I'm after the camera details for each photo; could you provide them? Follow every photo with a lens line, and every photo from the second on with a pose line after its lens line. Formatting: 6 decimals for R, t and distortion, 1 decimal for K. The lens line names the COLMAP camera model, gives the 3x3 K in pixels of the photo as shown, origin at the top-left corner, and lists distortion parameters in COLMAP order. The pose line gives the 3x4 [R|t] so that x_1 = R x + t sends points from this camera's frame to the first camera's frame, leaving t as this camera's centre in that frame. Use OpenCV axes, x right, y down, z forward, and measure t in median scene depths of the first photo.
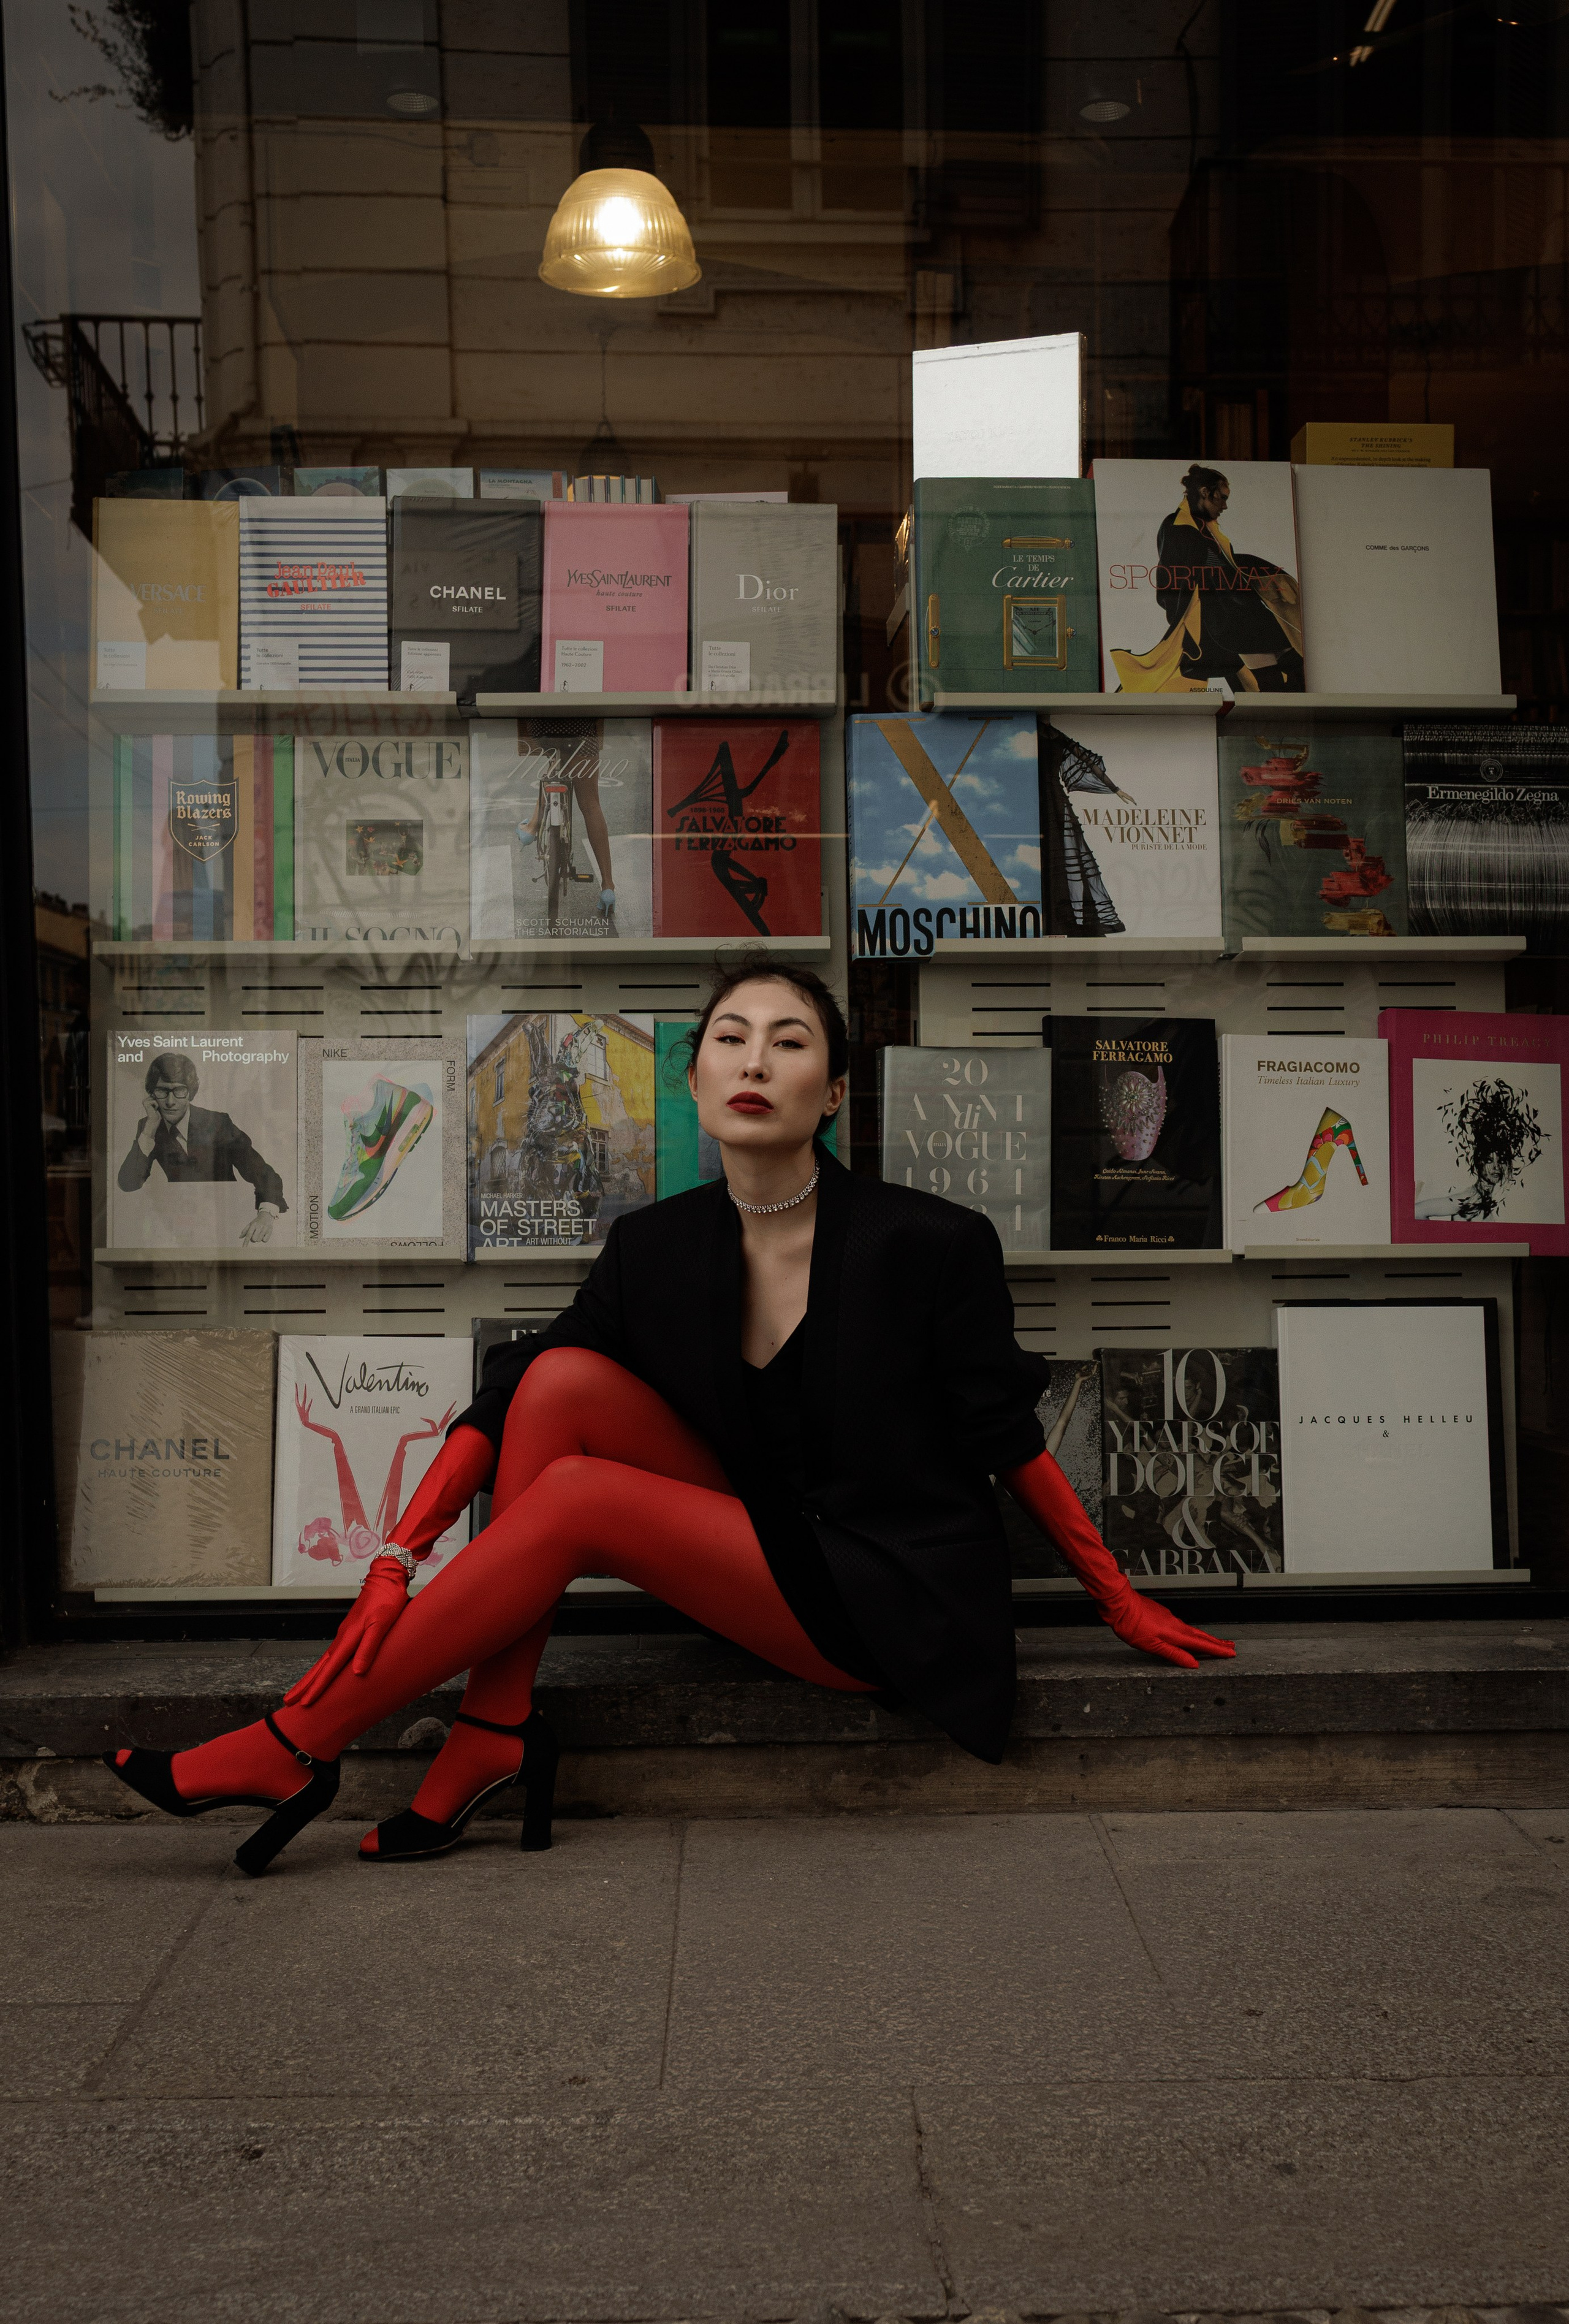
lens RADIAL K [[2339.3, 0, 784.5], [0, 2339.3, 1162.0], [0, 0, 1]] dist [0.000138, 0.003705]
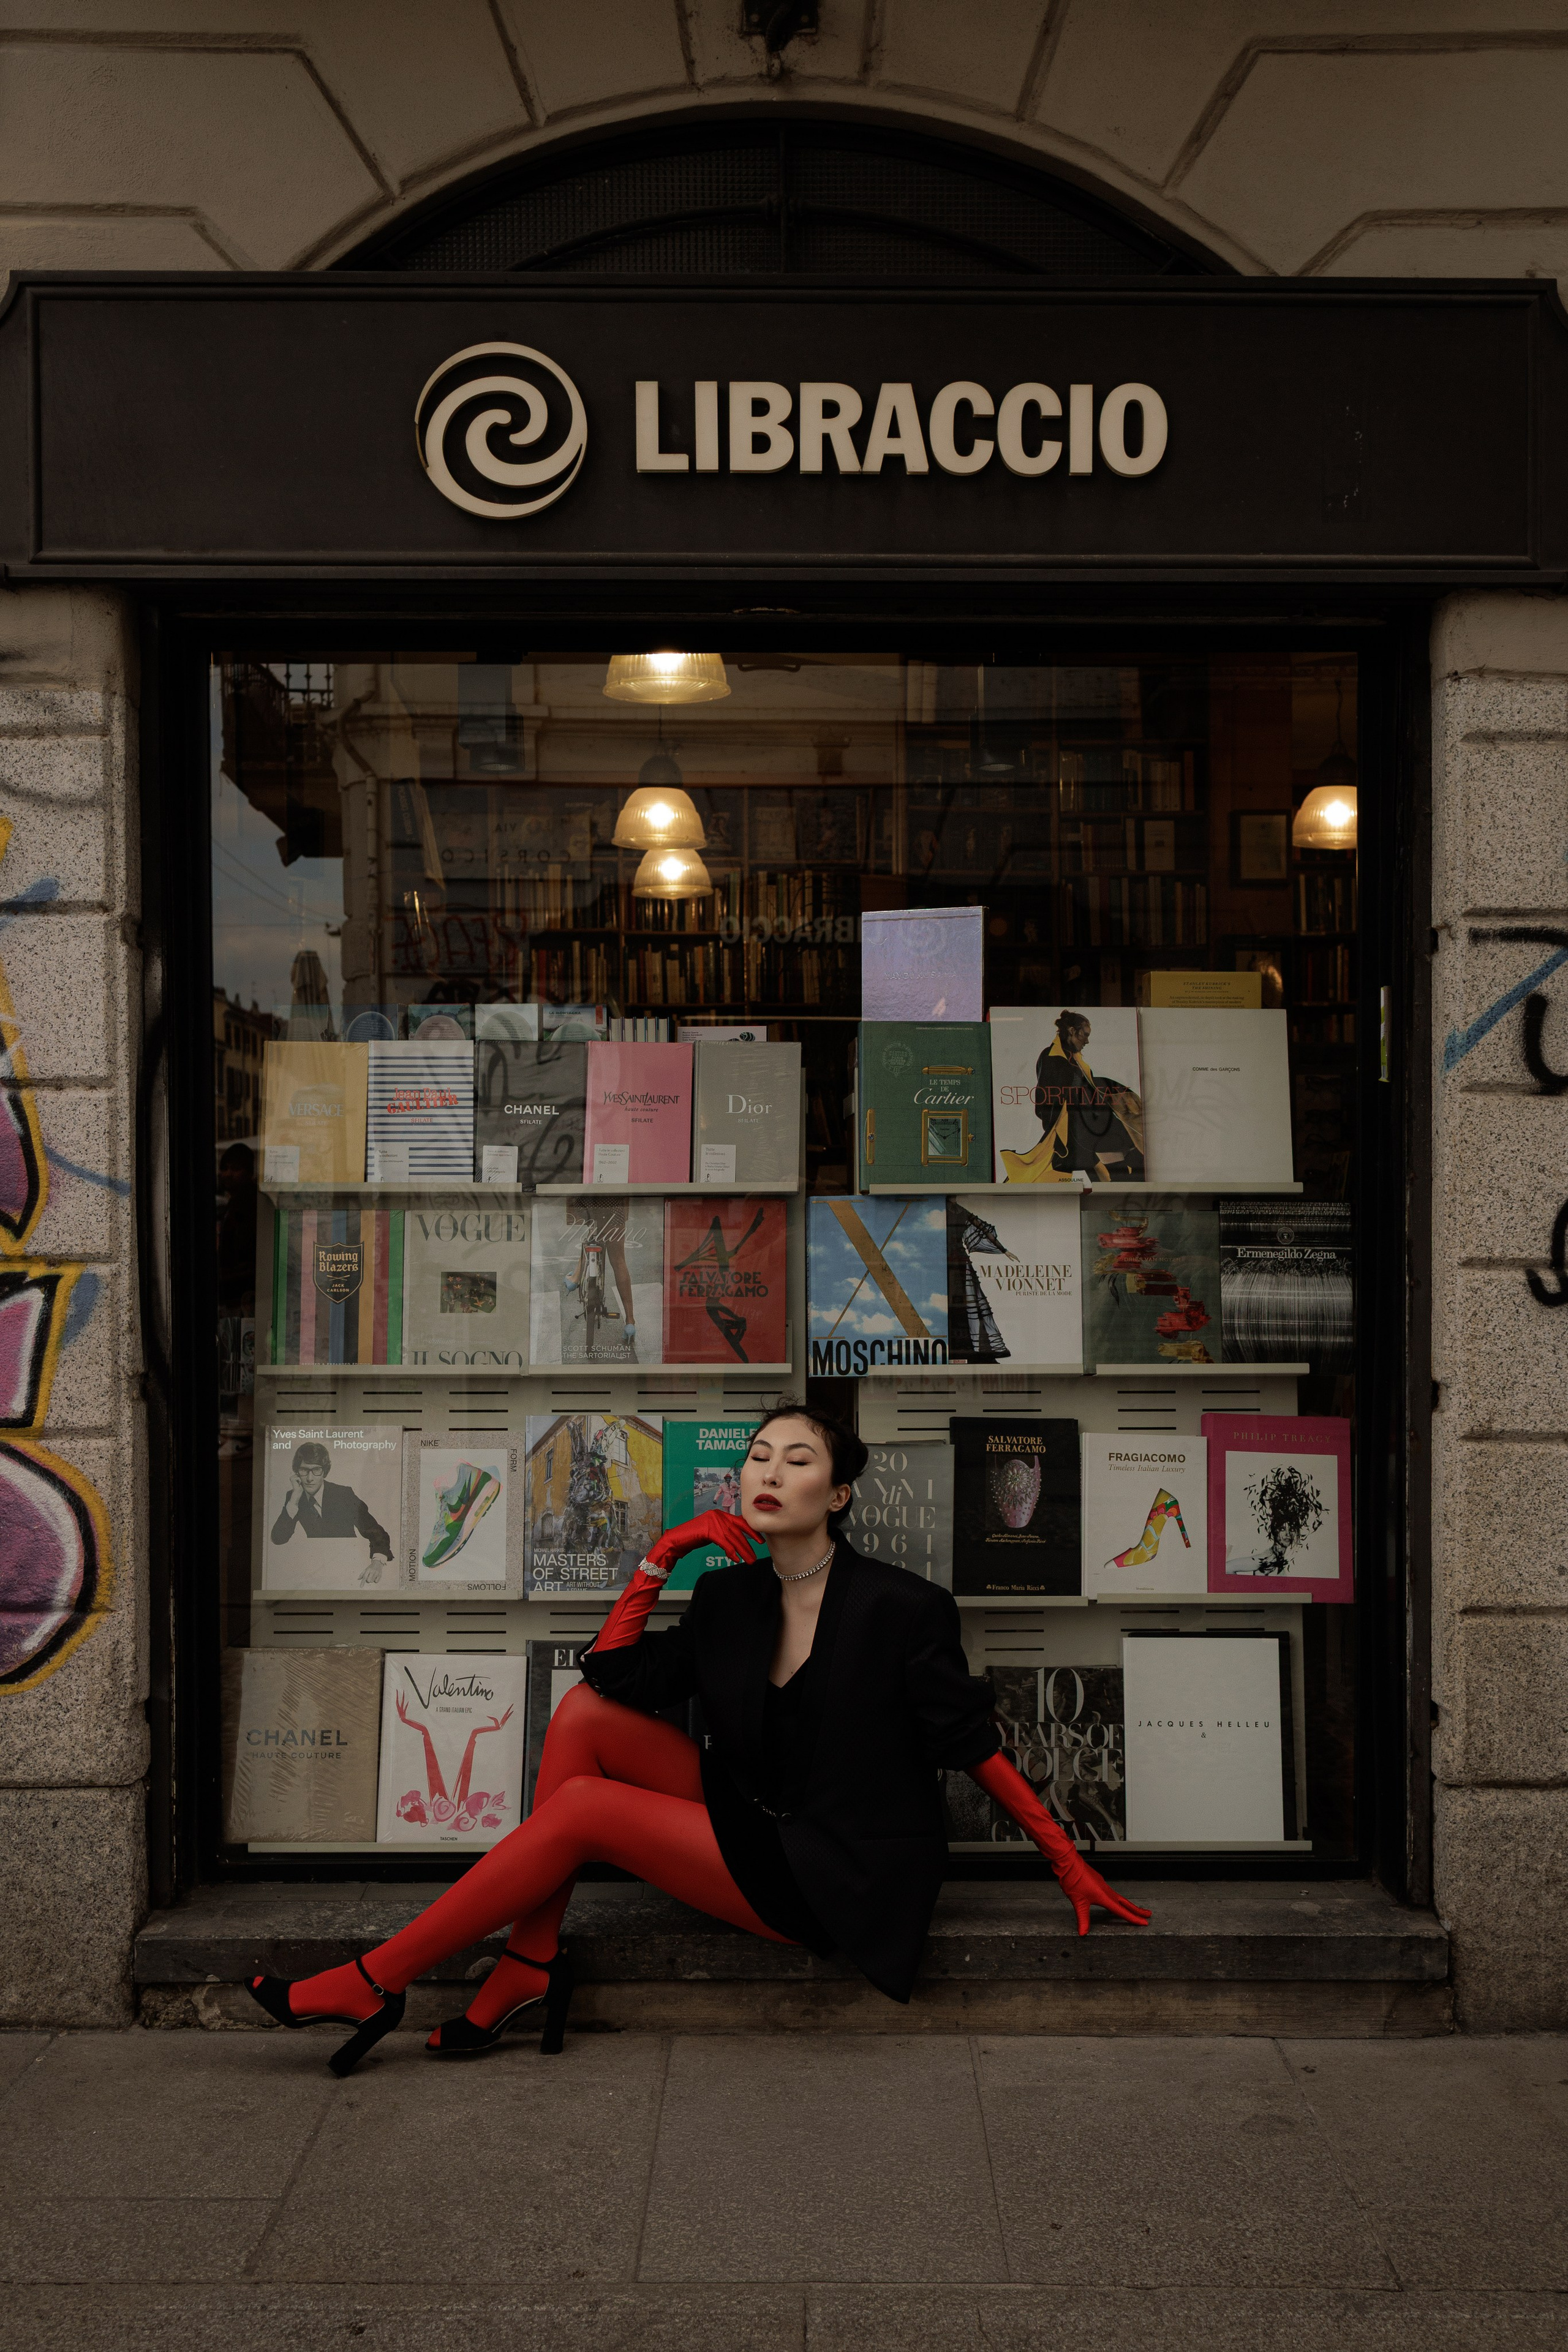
lens RADIAL K [[2034.9, 0, 753.2], [0, 2034.9, 1175.5], [0, 0, 1]] dist [0.006726, 0.001947]
pose [[0.999348, 0.009607, -0.034801, 0.037450], [-0.011120, 0.998989, -0.043552, -0.153876], [0.034347, 0.043910, 0.998445, -0.192497]]
